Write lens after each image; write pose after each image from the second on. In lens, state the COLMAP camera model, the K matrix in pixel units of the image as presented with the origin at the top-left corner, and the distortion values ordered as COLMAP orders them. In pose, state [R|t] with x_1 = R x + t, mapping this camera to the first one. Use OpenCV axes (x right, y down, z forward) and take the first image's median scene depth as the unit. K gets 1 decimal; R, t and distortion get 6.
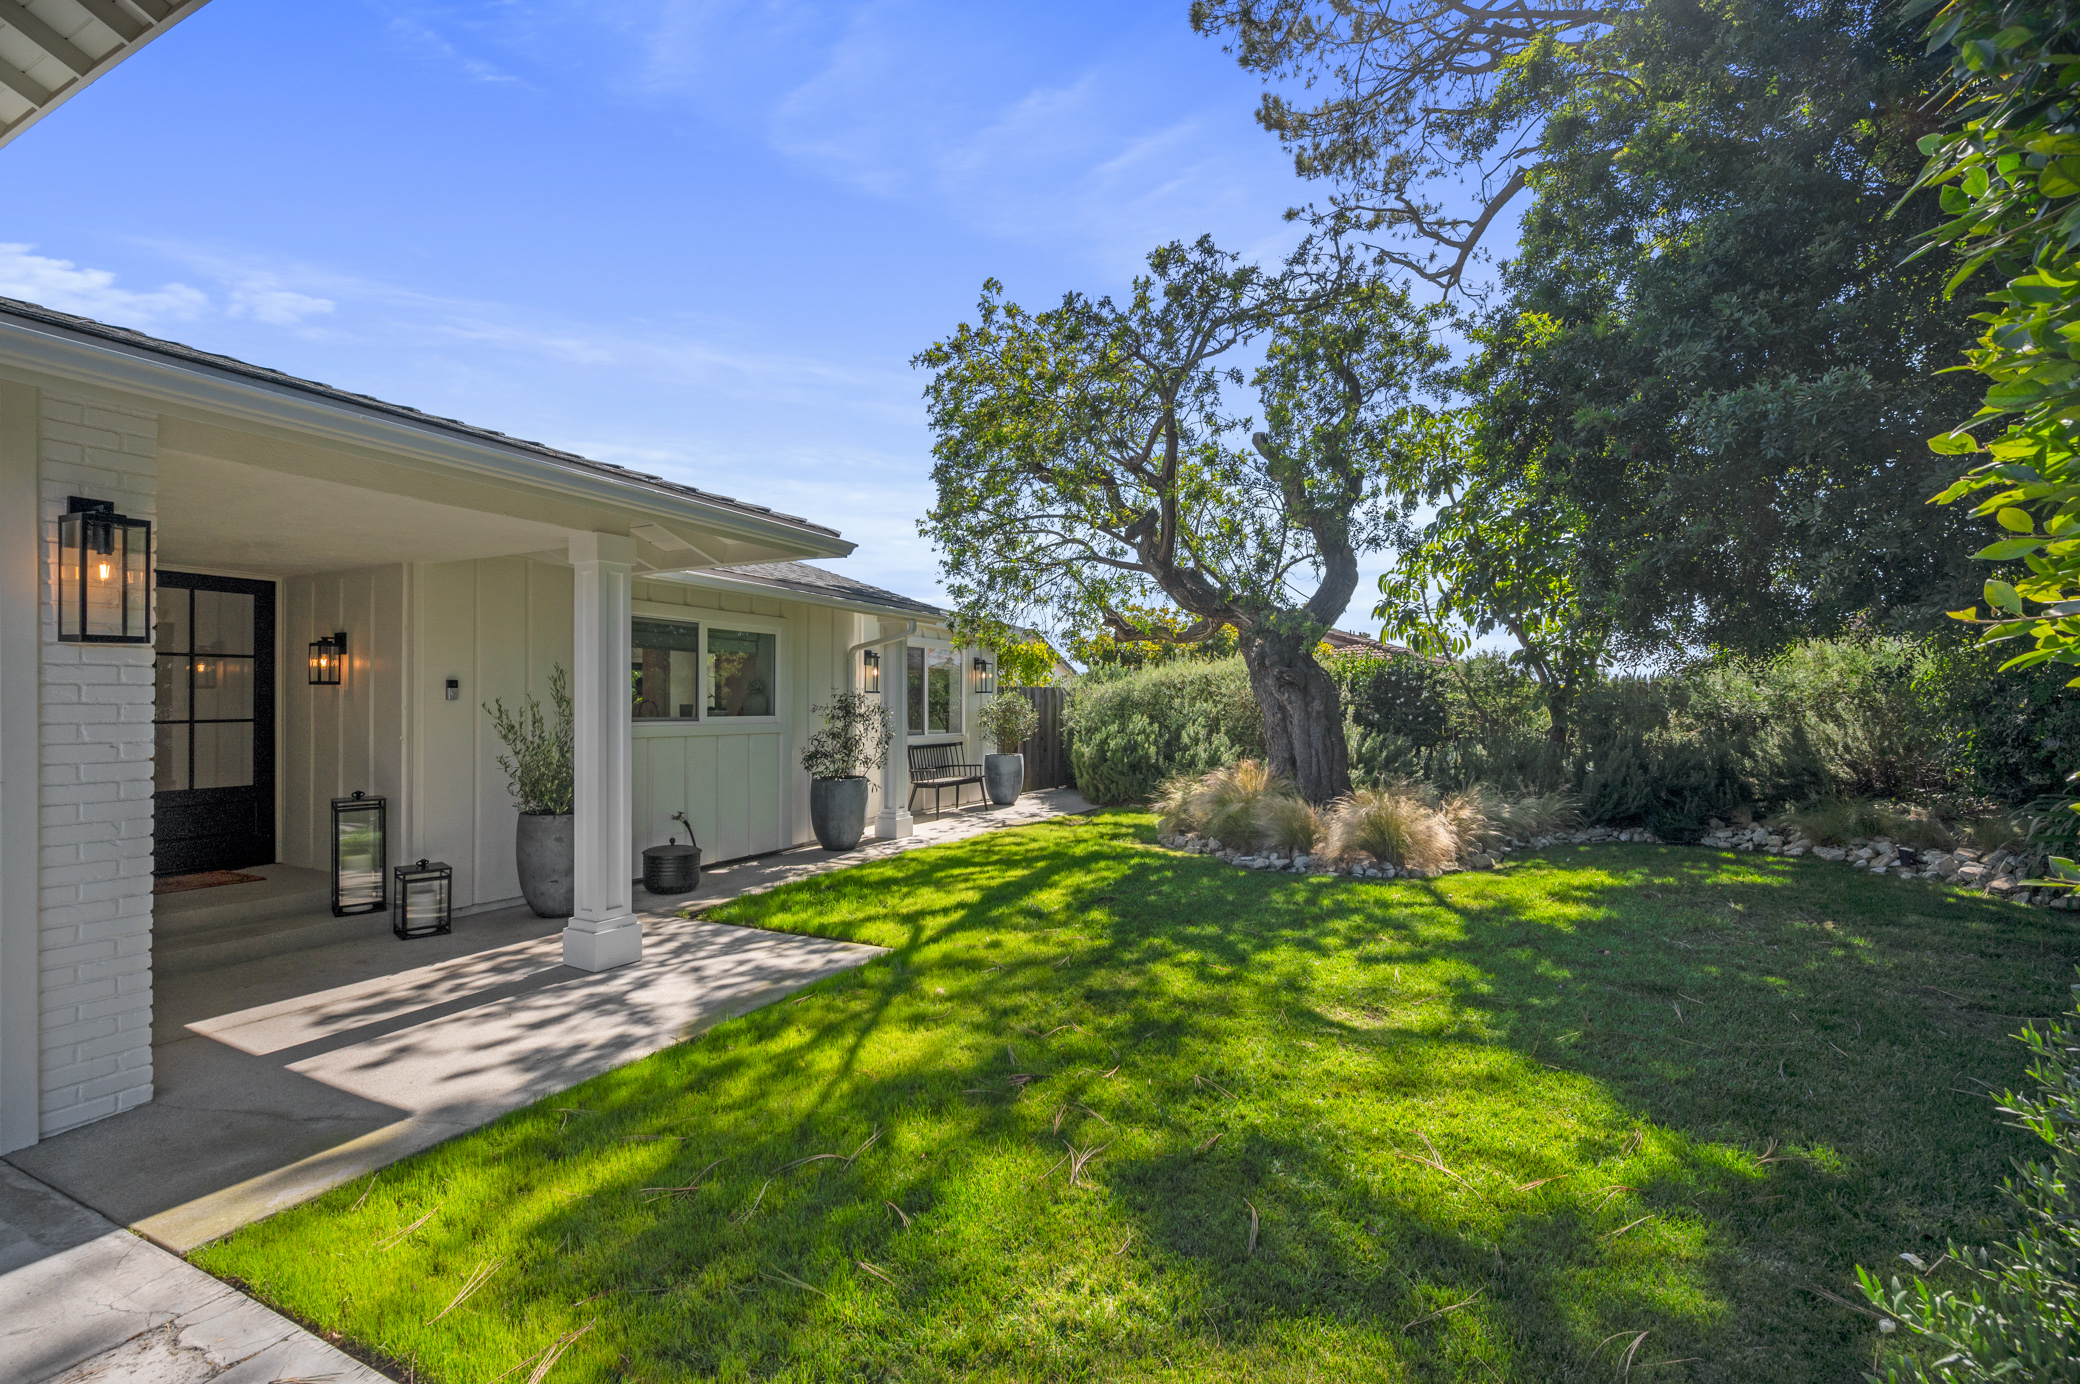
lens RADIAL K [[936.9, 0, 1079.1], [0, 936.9, 693.2], [0, 0, 1]] dist [0.004312, -0.001103]
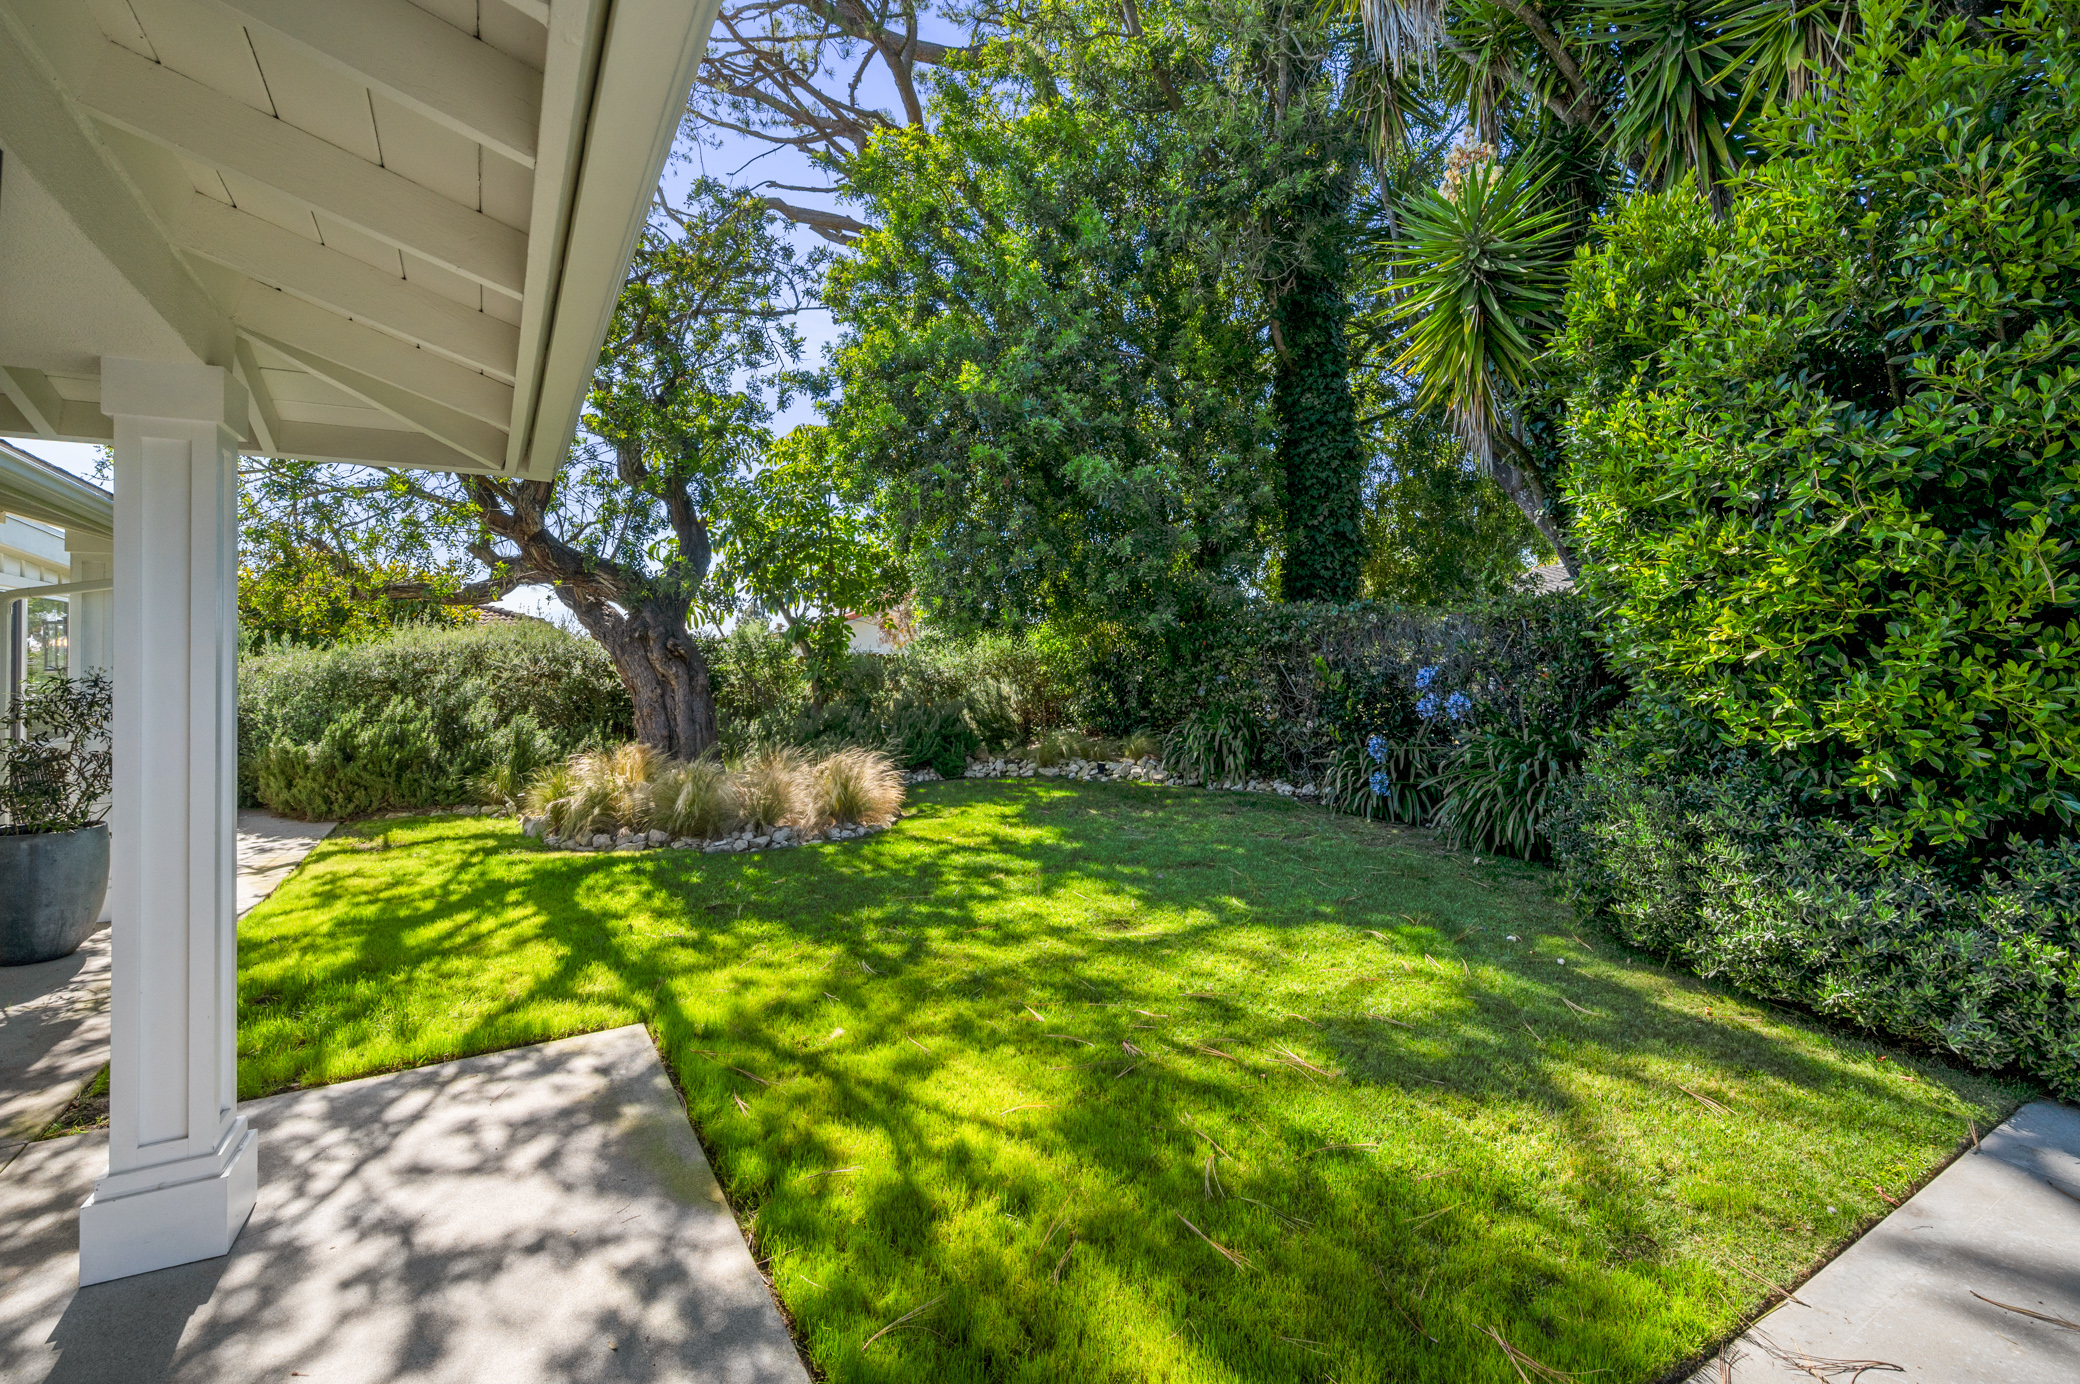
lens RADIAL K [[895.1, 0, 1035.2], [0, 895.1, 658.9], [0, 0, 1]] dist [0.000703, 0.001107]
pose [[0.559737, -0.004204, 0.828659, -0.670859], [0.001906, 0.999991, 0.003785, -0.026060], [-0.828668, -0.000539, 0.559740, 0.376393]]
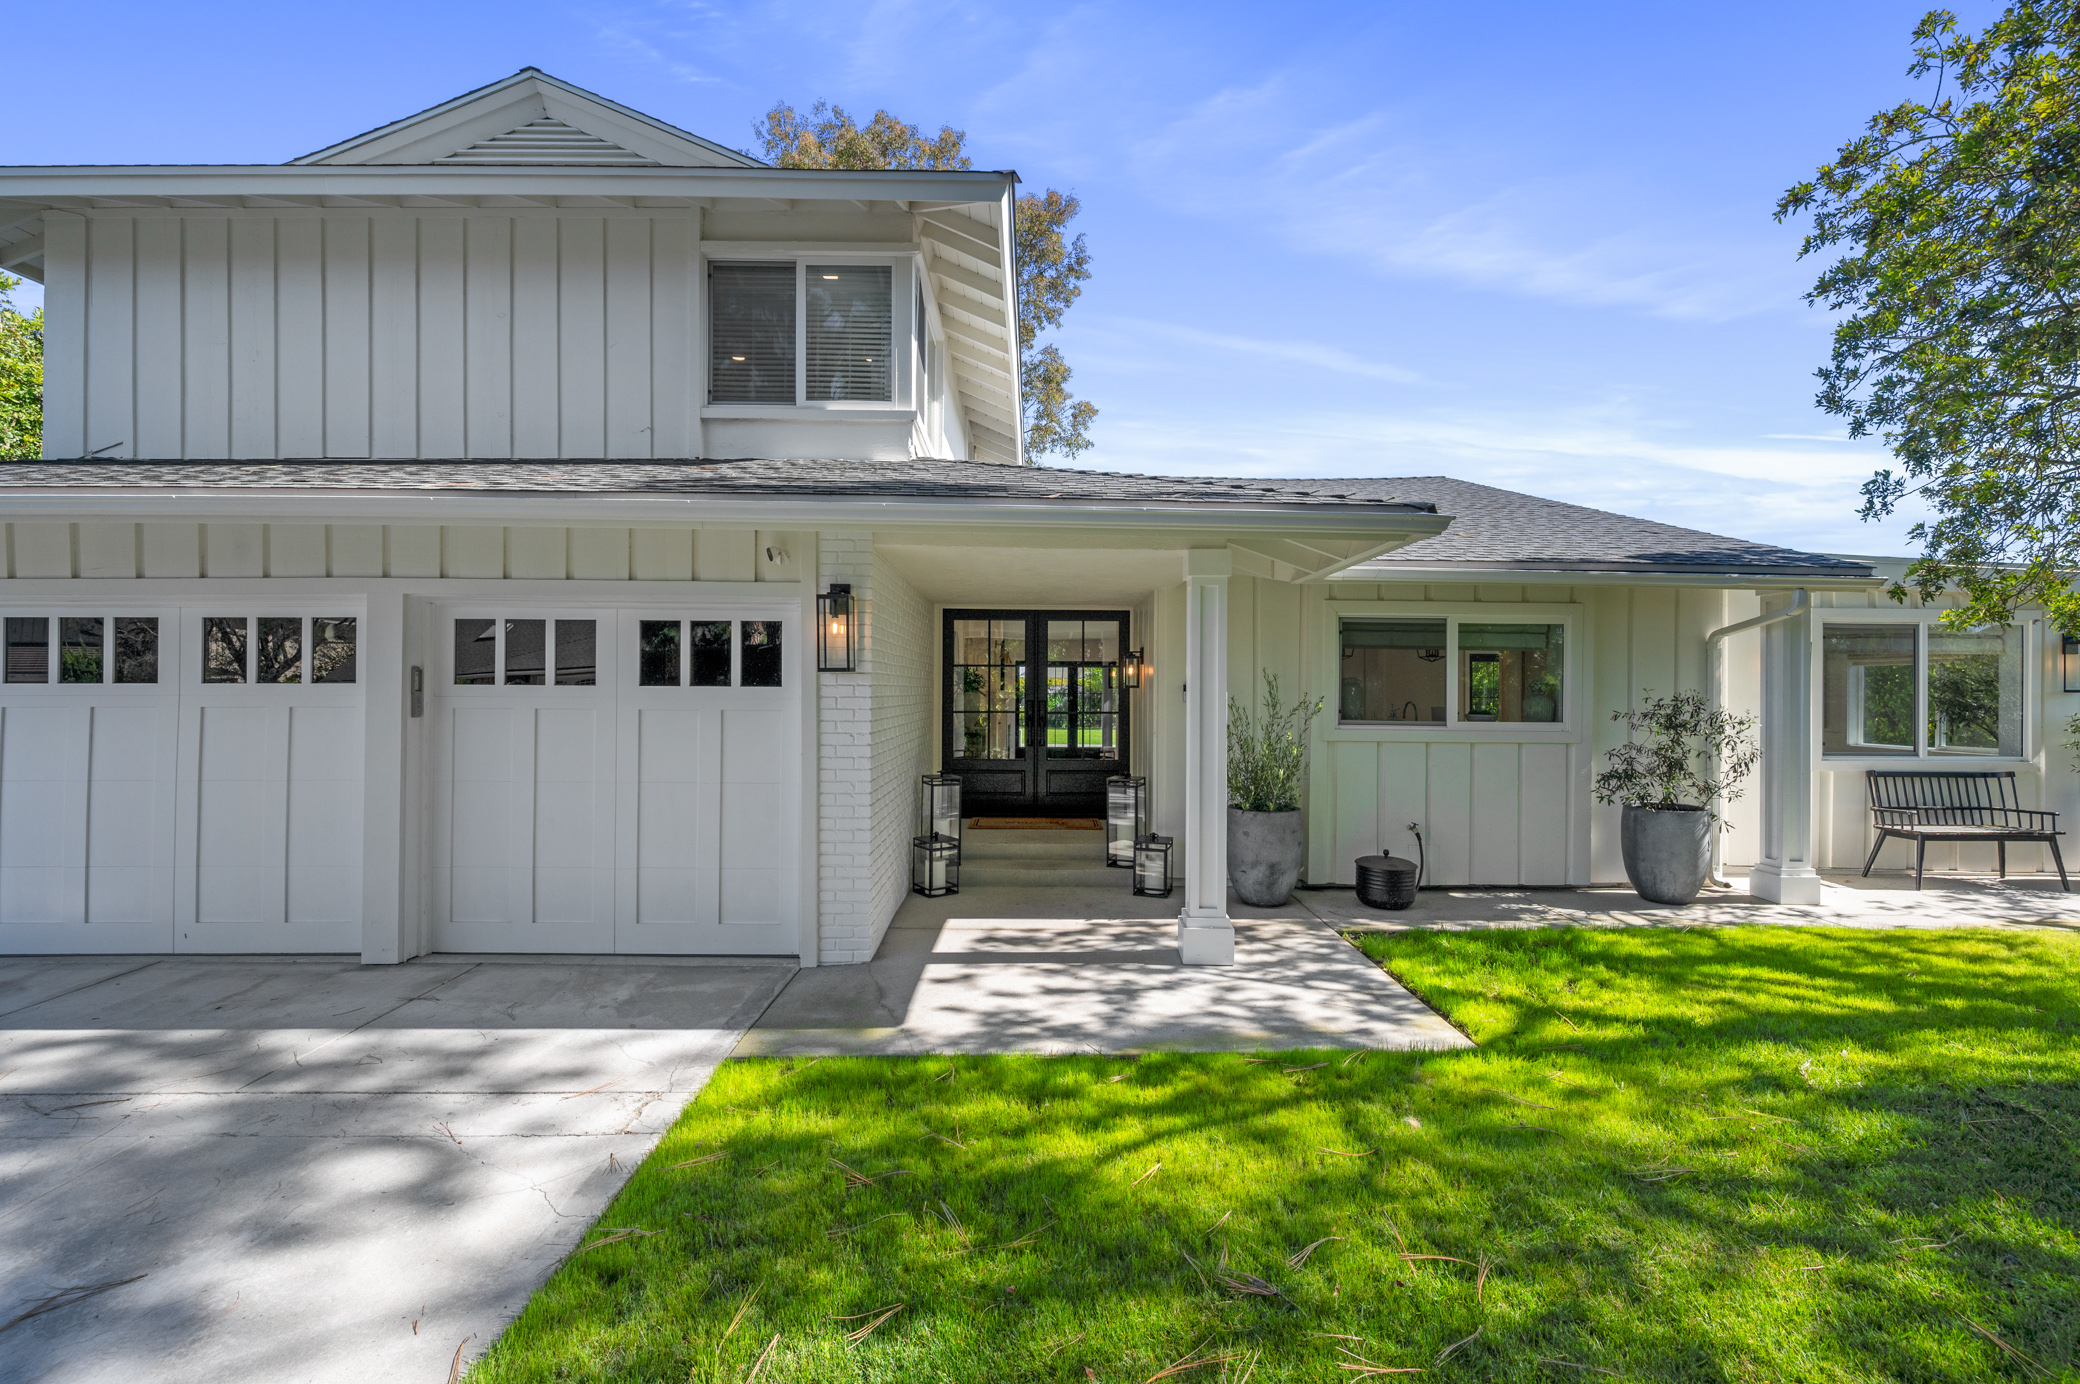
lens RADIAL K [[895.1, 0, 1023.2], [0, 895.1, 689.1], [0, 0, 1]] dist [0.000703, 0.001107]
pose [[0.432751, 0.006101, -0.901493, 0.337007], [0.002270, 0.999967, 0.007857, -0.023539], [0.901510, -0.005446, 0.432723, 0.414892]]
